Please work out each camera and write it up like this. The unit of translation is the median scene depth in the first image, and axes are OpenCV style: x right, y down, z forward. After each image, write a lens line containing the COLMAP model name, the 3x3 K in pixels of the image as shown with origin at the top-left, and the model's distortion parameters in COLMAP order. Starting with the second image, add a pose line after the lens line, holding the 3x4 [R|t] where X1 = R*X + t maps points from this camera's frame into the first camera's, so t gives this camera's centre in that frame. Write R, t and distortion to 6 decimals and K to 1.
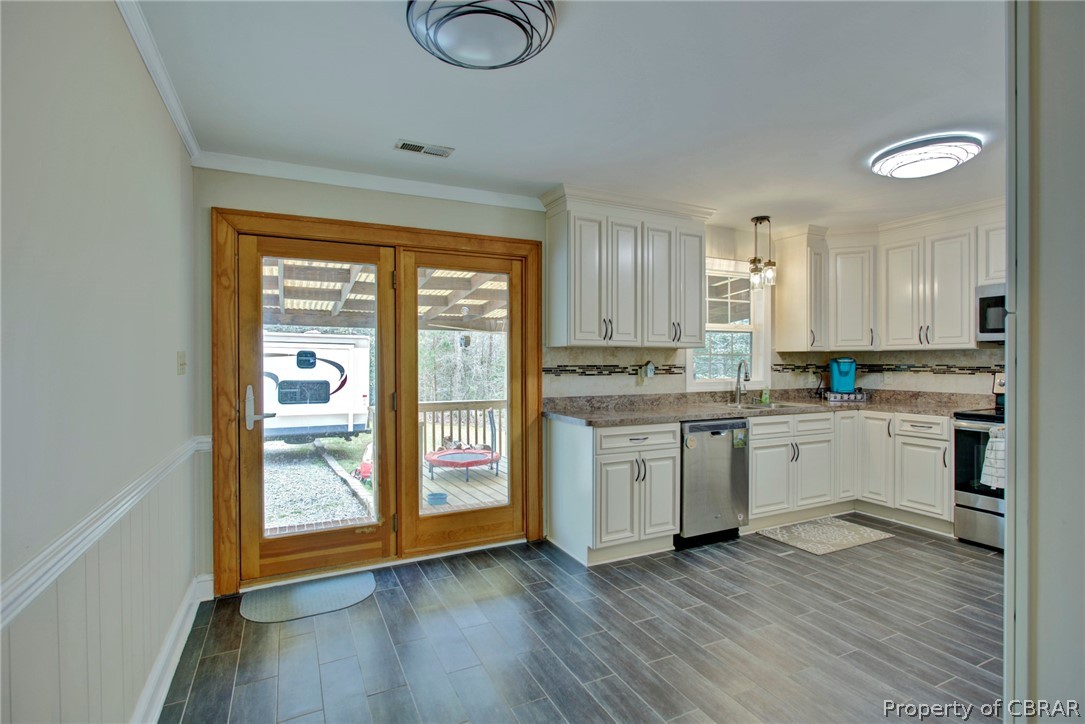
lens RADIAL K [[513.3, 0, 534.7], [0, 513.3, 362.6], [0, 0, 1]] dist [-0.006027, 0.001844]
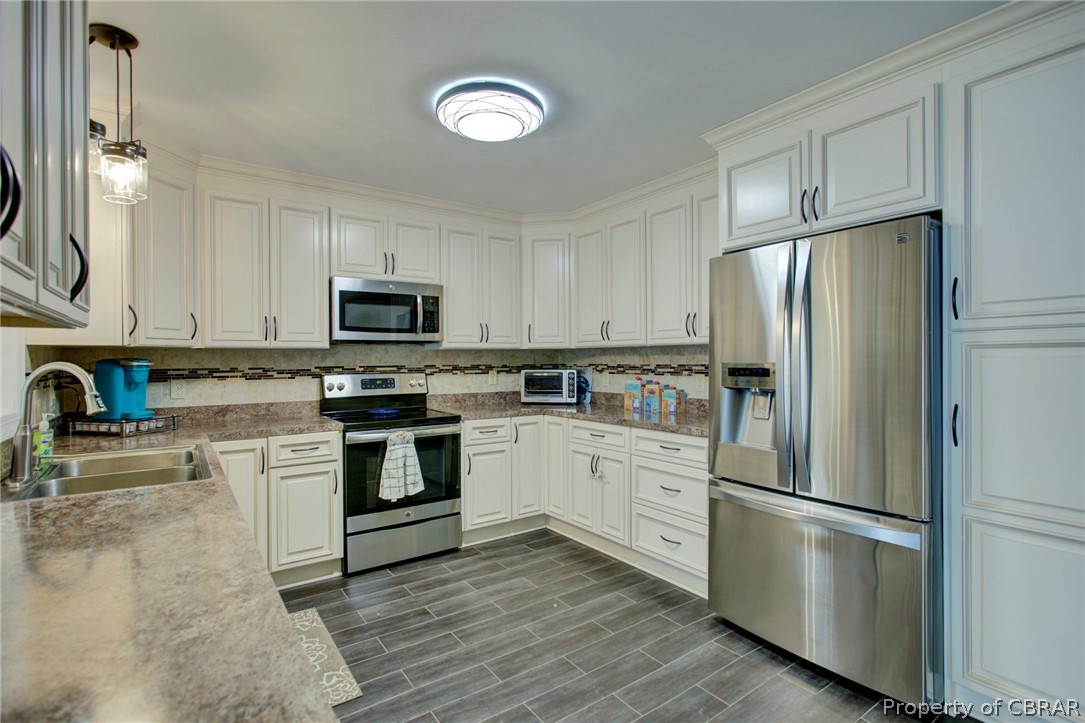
lens RADIAL K [[513.3, 0, 532.3], [0, 513.3, 361.8], [0, 0, 1]] dist [-0.006027, 0.001844]
pose [[-0.164688, -0.002944, 0.986341, -0.047249], [0.009204, 0.999947, 0.004521, -0.004994], [-0.986303, 0.009822, -0.164652, 0.797236]]
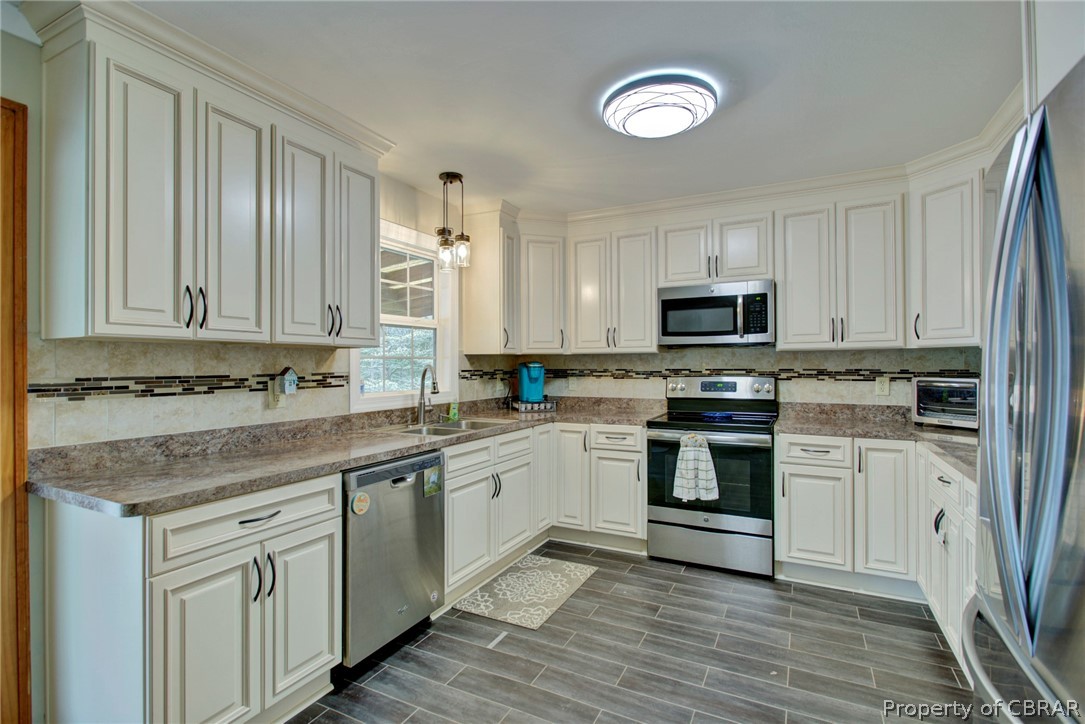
lens RADIAL K [[513.3, 0, 539.8], [0, 513.3, 362.6], [0, 0, 1]] dist [-0.006027, 0.001844]
pose [[0.797164, -0.000808, 0.603762, 0.100307], [0.005094, 0.999973, -0.005388, -0.004194], [-0.603741, 0.007371, 0.797146, 0.358658]]
